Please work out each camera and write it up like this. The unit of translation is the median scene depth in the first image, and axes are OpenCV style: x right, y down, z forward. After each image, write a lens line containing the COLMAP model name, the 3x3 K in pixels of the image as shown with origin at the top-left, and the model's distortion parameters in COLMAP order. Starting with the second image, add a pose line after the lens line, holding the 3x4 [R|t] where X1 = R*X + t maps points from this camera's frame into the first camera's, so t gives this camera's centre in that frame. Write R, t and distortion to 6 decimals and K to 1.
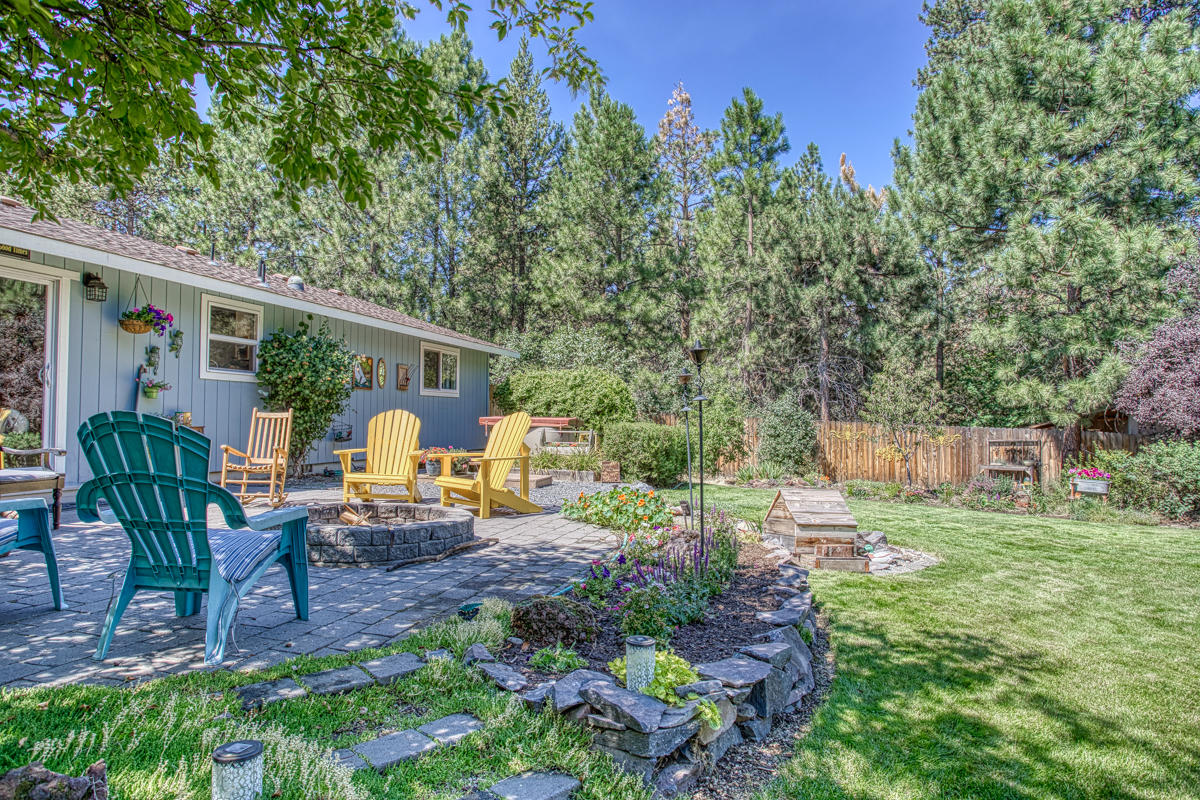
lens RADIAL K [[703.9, 0, 600.0], [0, 703.9, 400.0], [0, 0, 1]] dist [-0.087245, 0.076388]
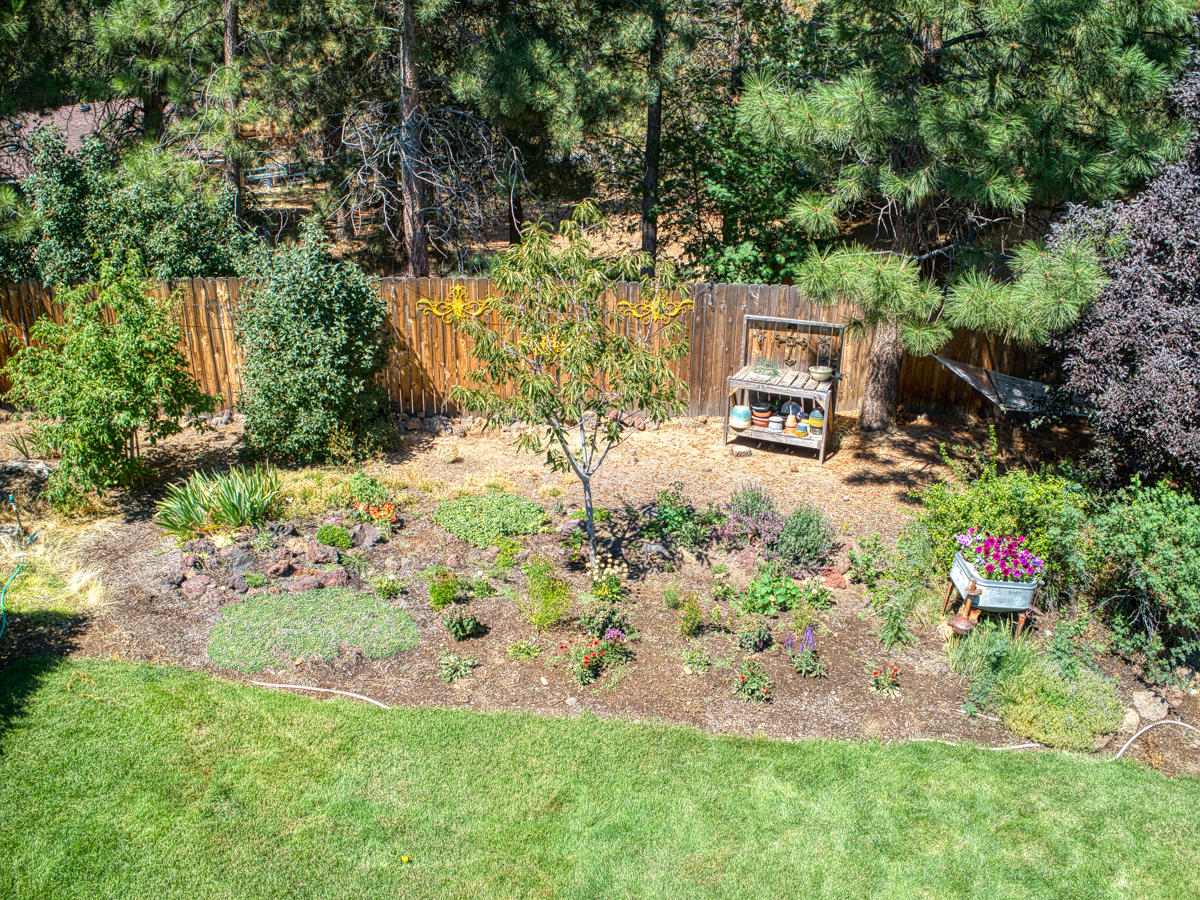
lens RADIAL K [[904.6, 0, 600.0], [0, 904.6, 450.0], [0, 0, 1]] dist [-0.238129, 0.056693]
pose [[0.906479, -0.149822, 0.394778, 0.245581], [-0.032063, 0.907814, 0.418146, -0.126424], [-0.421032, -0.391699, 0.818110, 0.573081]]
